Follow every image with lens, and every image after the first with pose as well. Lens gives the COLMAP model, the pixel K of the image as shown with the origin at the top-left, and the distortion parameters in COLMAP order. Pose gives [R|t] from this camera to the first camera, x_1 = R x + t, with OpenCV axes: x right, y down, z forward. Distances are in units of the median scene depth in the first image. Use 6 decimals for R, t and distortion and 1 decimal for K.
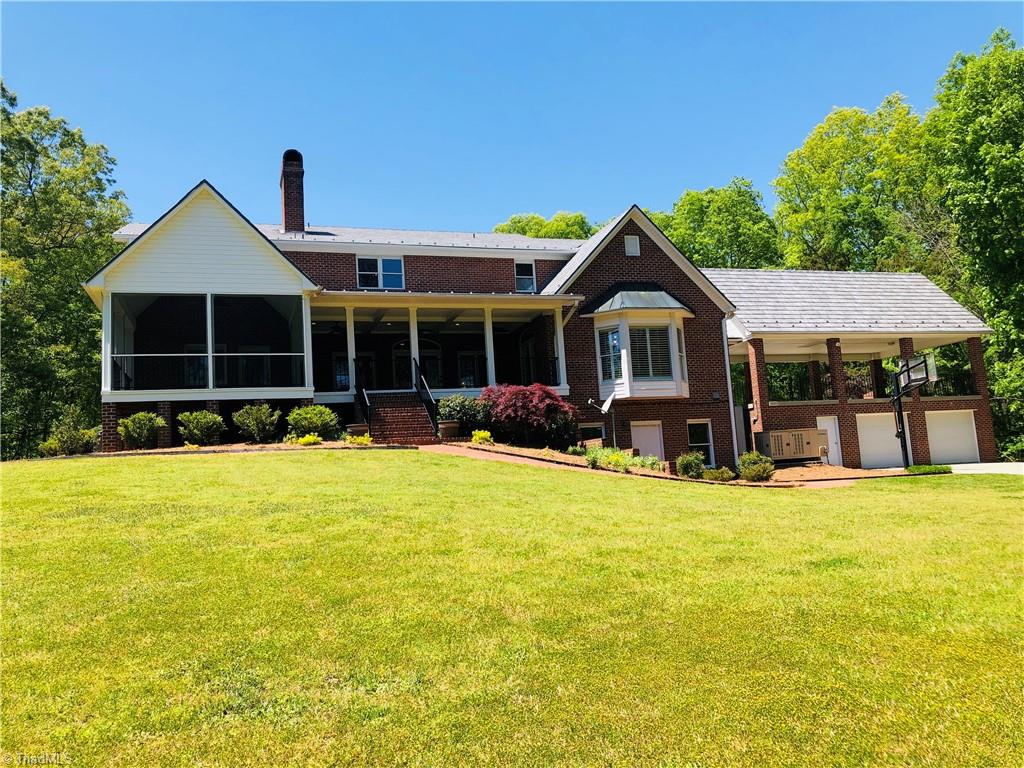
lens RADIAL K [[827.1, 0, 512.0], [0, 827.1, 384.0], [0, 0, 1]] dist [0.031433, -0.007837]
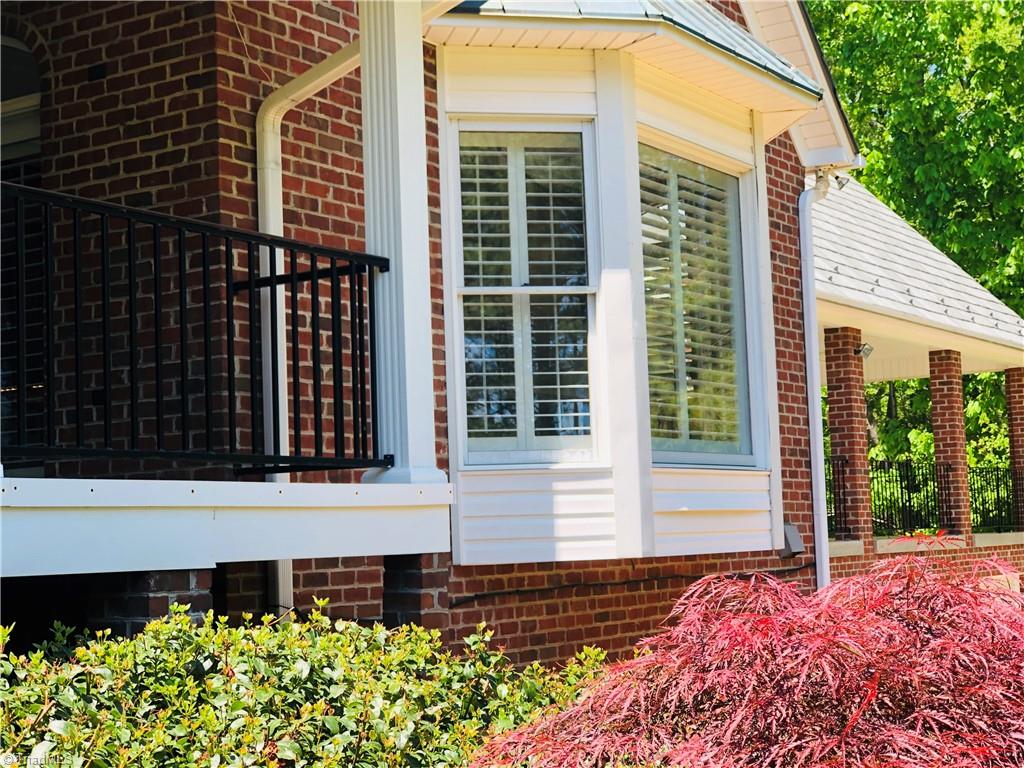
lens RADIAL K [[1669.4, 0, 512.0], [0, 1669.4, 384.0], [0, 0, 1]] dist [0.001526, 0.154461]
pose [[0.769816, 0.089981, 0.631891, -0.088756], [-0.079548, 0.995820, -0.044892, -0.002071], [-0.633289, -0.015707, 0.773756, 0.748352]]
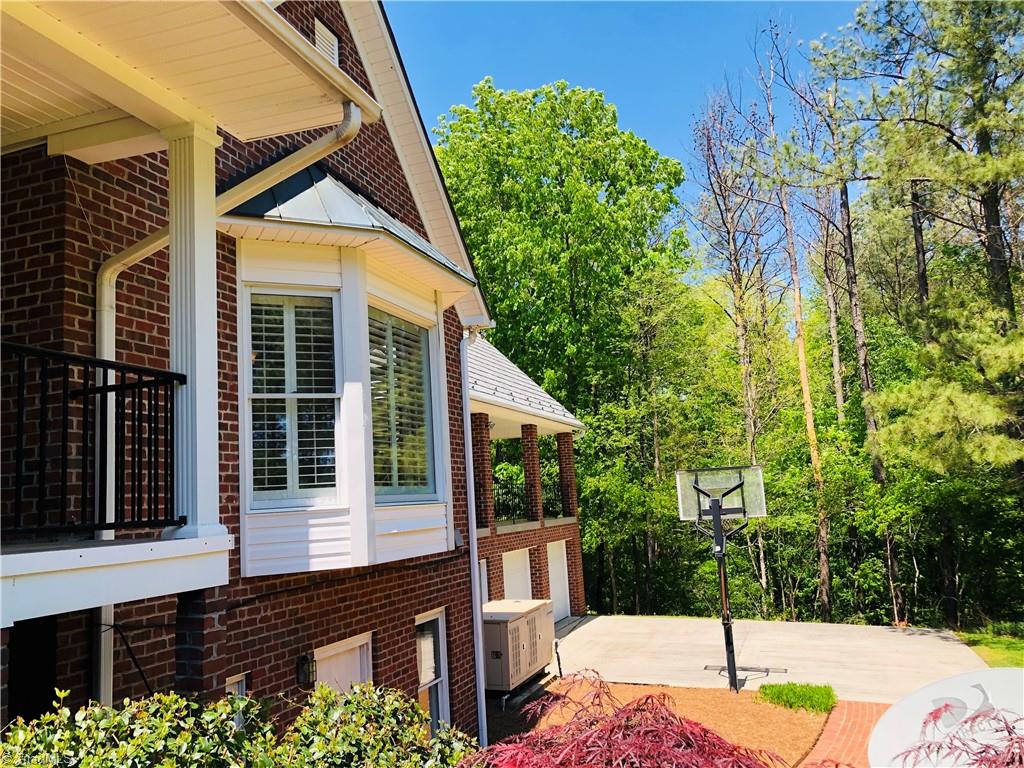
lens RADIAL K [[827.1, 0, 512.0], [0, 827.1, 384.0], [0, 0, 1]] dist [0.031433, -0.007837]
pose [[0.593460, 0.137911, 0.792960, -0.044698], [-0.062873, 0.990144, -0.125151, -0.011091], [-0.802404, 0.024416, 0.596281, 0.794130]]
